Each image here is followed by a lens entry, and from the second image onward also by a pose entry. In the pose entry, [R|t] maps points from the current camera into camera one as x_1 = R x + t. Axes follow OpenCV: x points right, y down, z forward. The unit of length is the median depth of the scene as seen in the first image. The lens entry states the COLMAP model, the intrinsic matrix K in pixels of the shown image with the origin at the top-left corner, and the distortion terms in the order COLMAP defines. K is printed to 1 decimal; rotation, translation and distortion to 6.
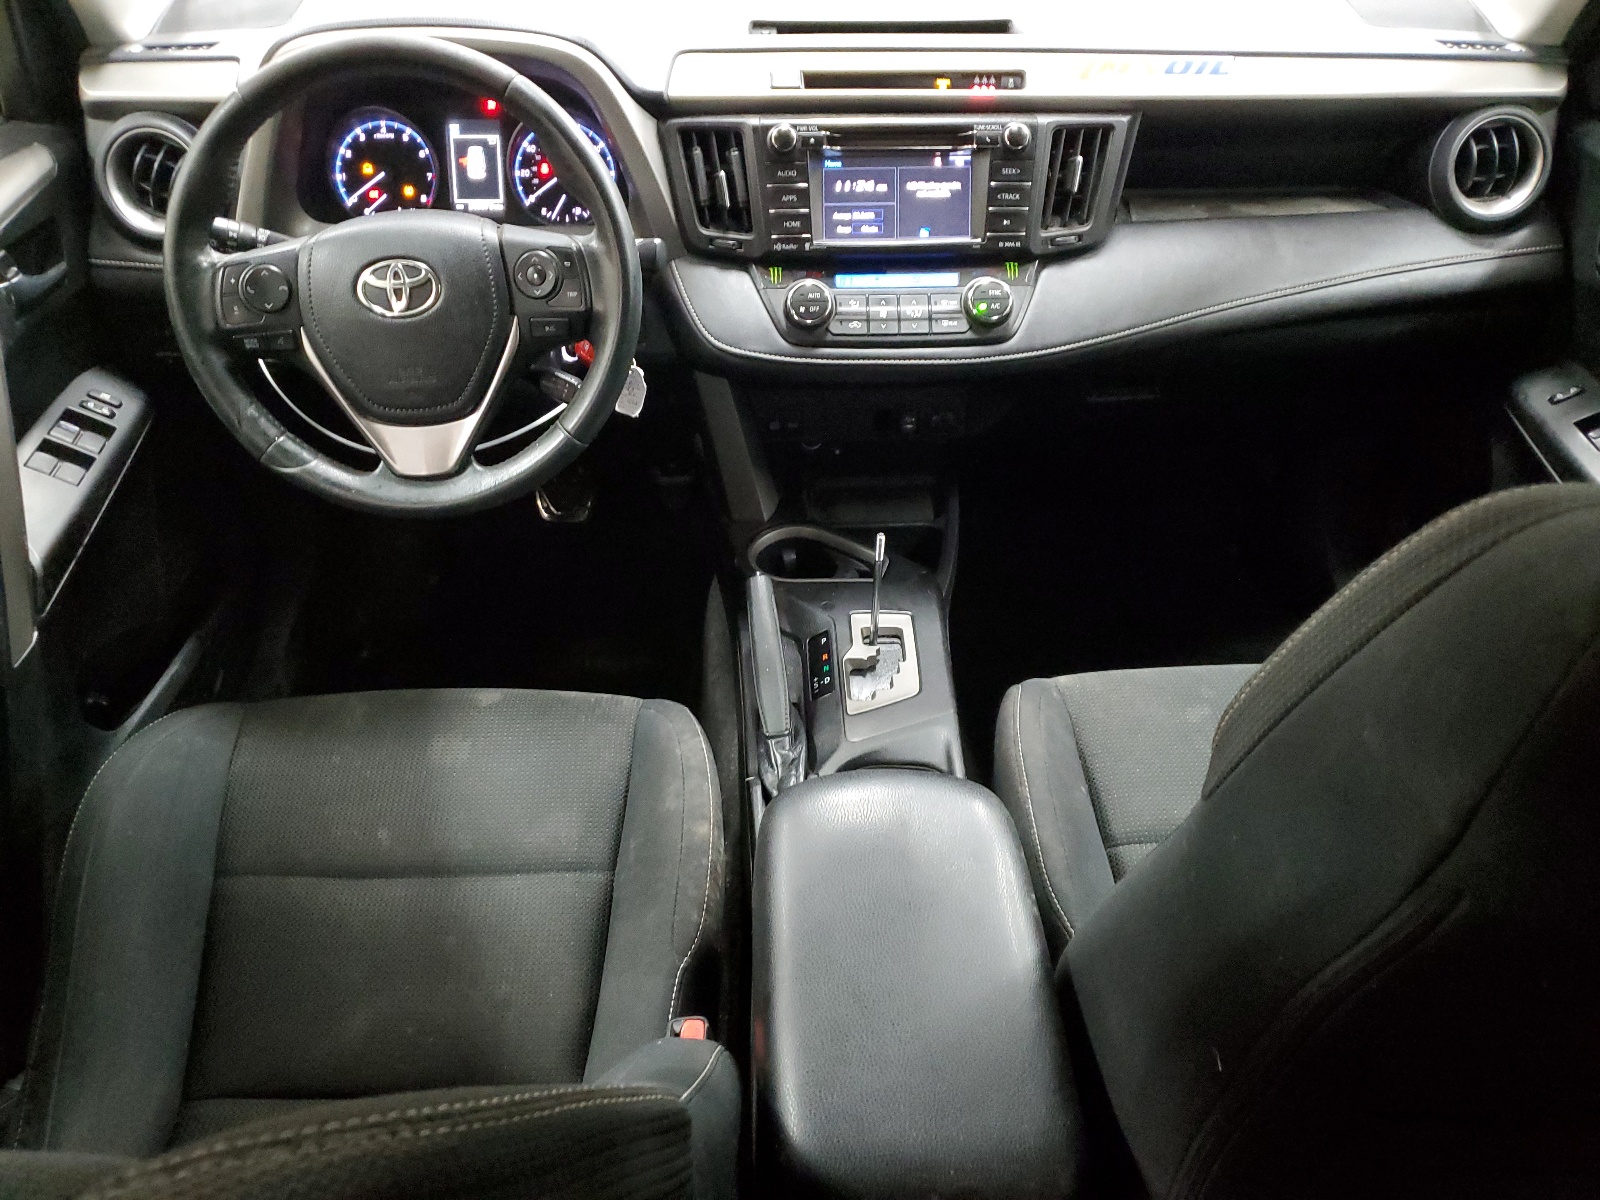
lens RADIAL K [[1238.6, 0, 789.1], [0, 1238.6, 604.2], [0, 0, 1]] dist [0.009169, -0.000382]
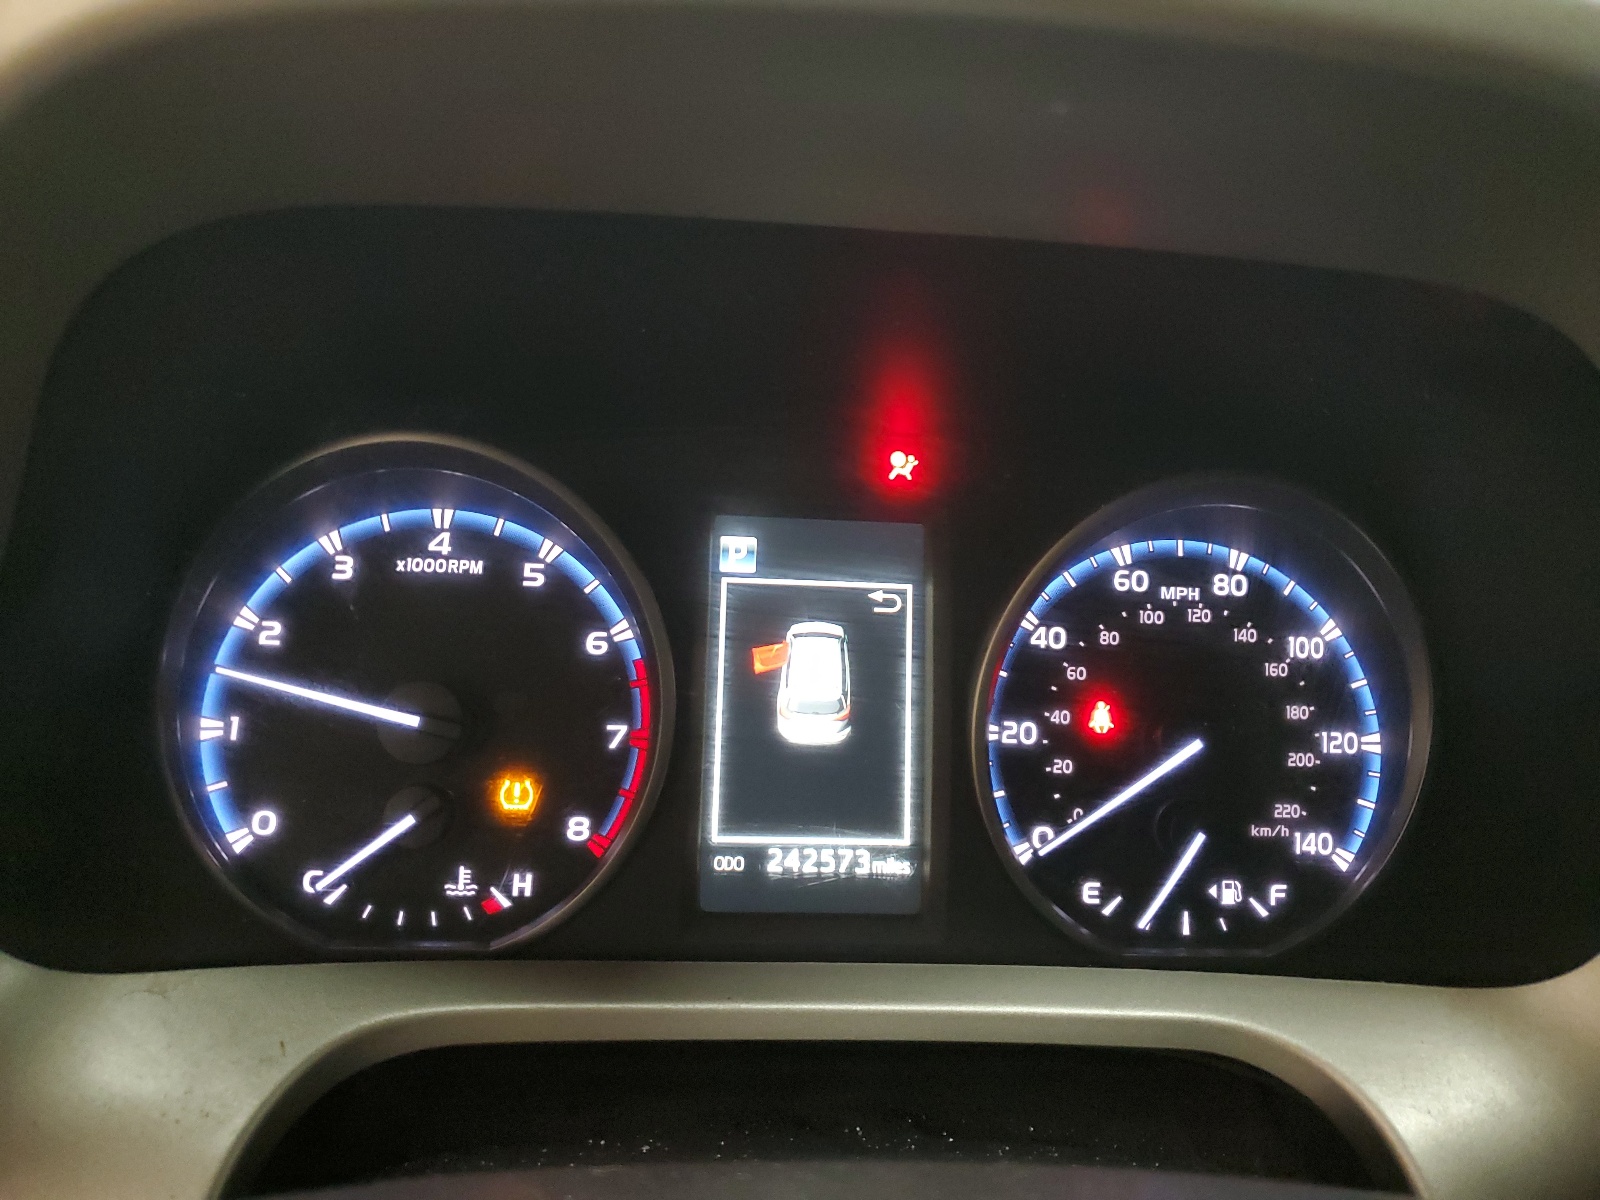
lens RADIAL K [[1238.6, 0, 806.5], [0, 1238.6, 606.0], [0, 0, 1]] dist [0.009169, -0.000382]
pose [[0.998266, 0.034407, 0.047753, -0.266464], [-0.014452, 0.929791, -0.367805, -0.283538], [-0.057056, 0.366477, 0.928676, 0.776809]]
